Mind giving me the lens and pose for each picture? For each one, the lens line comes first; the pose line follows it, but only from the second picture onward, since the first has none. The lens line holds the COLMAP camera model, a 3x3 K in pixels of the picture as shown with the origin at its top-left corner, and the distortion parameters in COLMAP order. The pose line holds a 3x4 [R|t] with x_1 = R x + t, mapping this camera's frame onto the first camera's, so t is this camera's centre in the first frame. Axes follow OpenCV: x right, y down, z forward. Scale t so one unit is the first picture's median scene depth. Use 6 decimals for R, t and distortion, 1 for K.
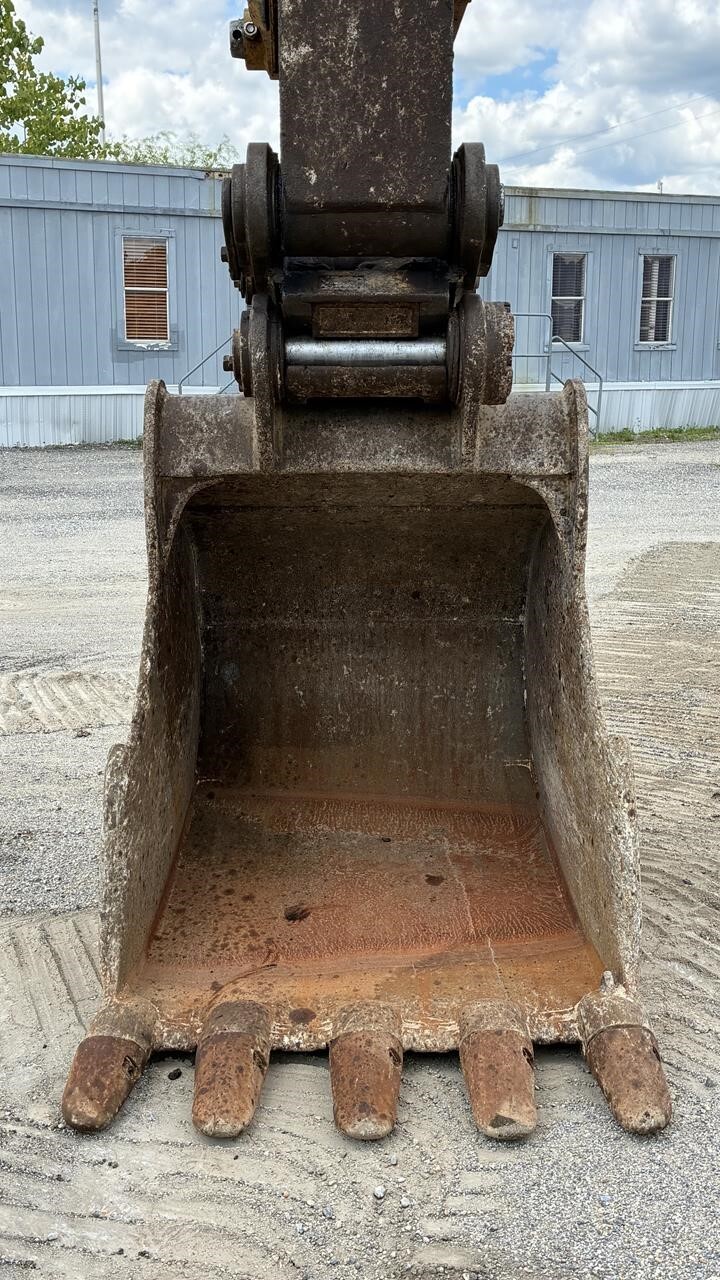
lens RADIAL K [[1282.1, 0, 360.0], [0, 1282.1, 640.0], [0, 0, 1]] dist [0.021059, 0.021215]
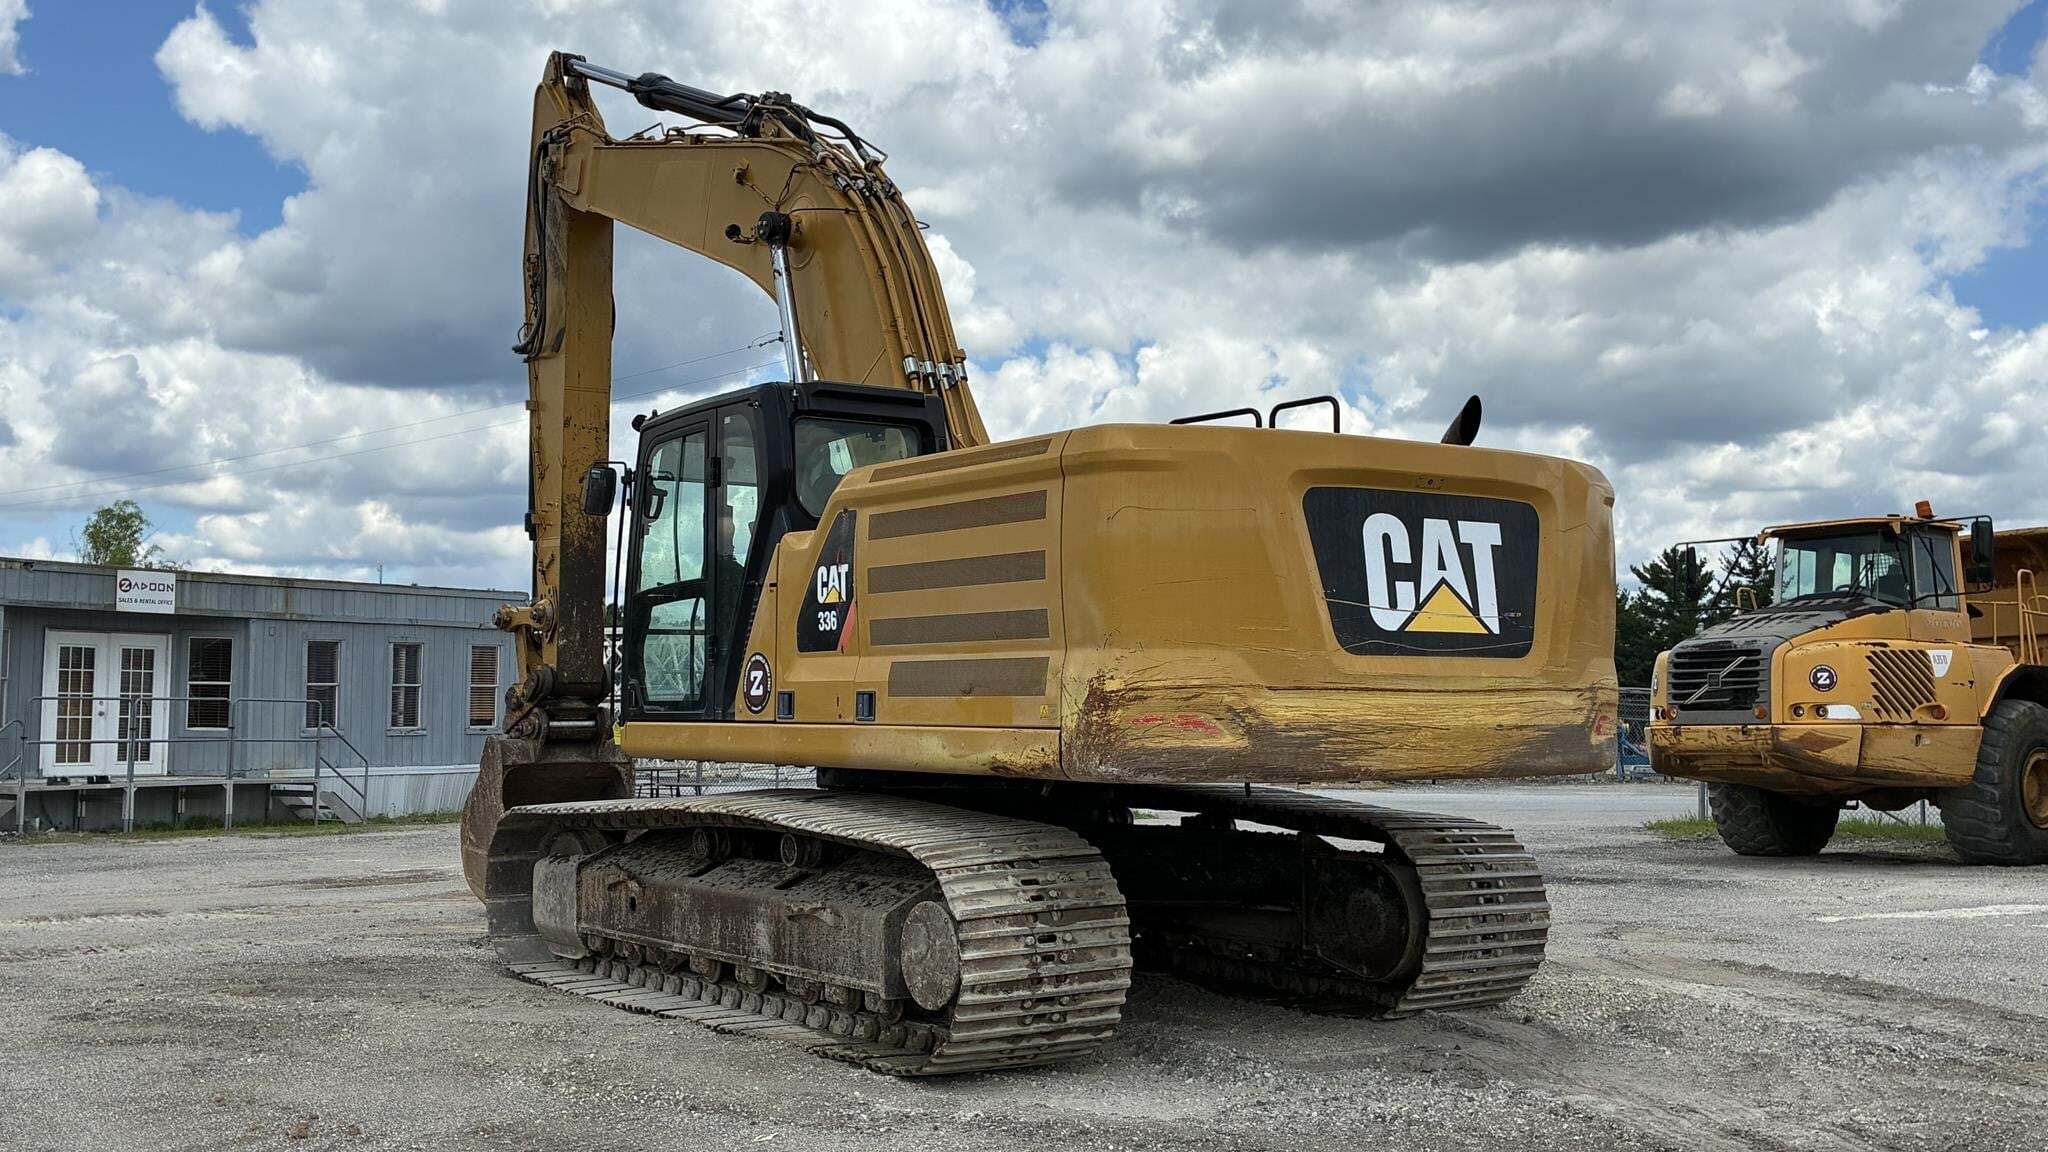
lens RADIAL K [[2073.2, 0, 1026.9], [0, 2073.2, 545.1], [0, 0, 1]] dist [0.116185, -0.012569]
pose [[0.822247, 0.044323, 0.567402, -0.309333], [0.134251, 0.953724, -0.269049, 0.137616], [-0.553069, 0.297399, 0.778247, -0.581322]]
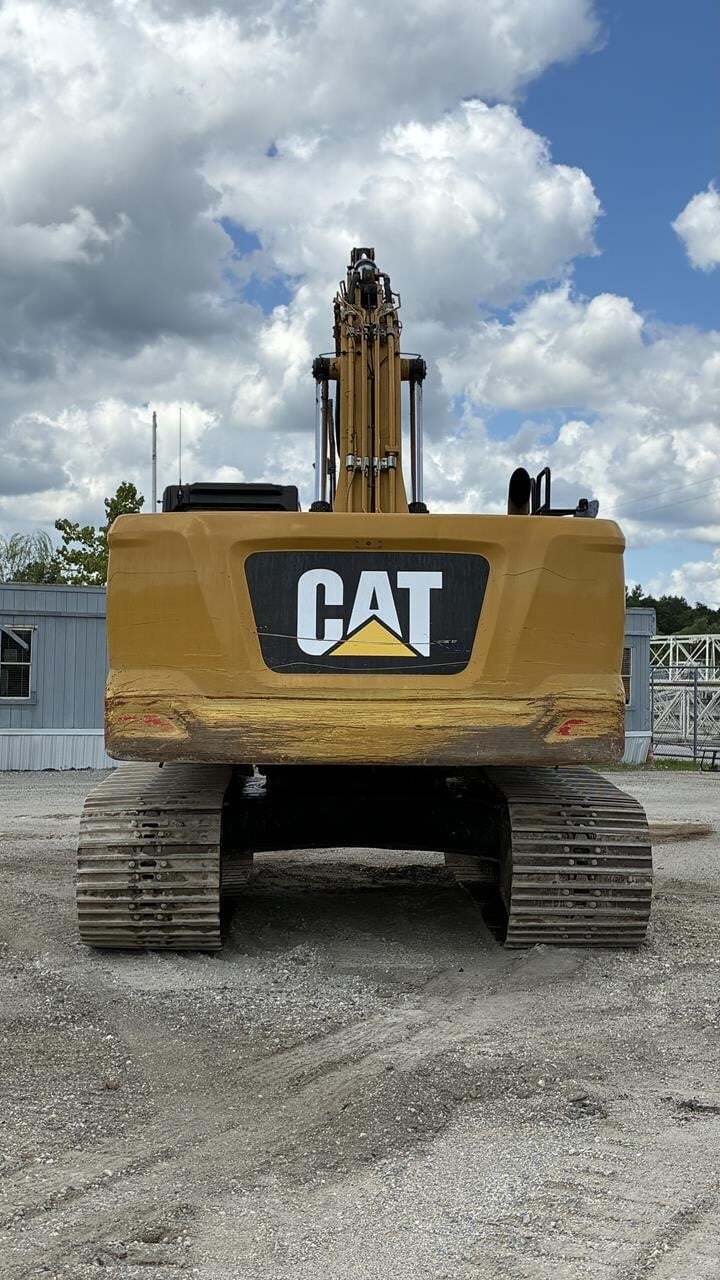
lens RADIAL K [[1548.7, 0, 360.0], [0, 1548.7, 640.0], [0, 0, 1]] dist [0.217546, -0.011921]
pose [[0.999877, 0.010231, 0.011873, -0.008366], [-0.006756, 0.964906, -0.262509, 0.158284], [-0.014142, 0.262396, 0.964857, -0.700318]]
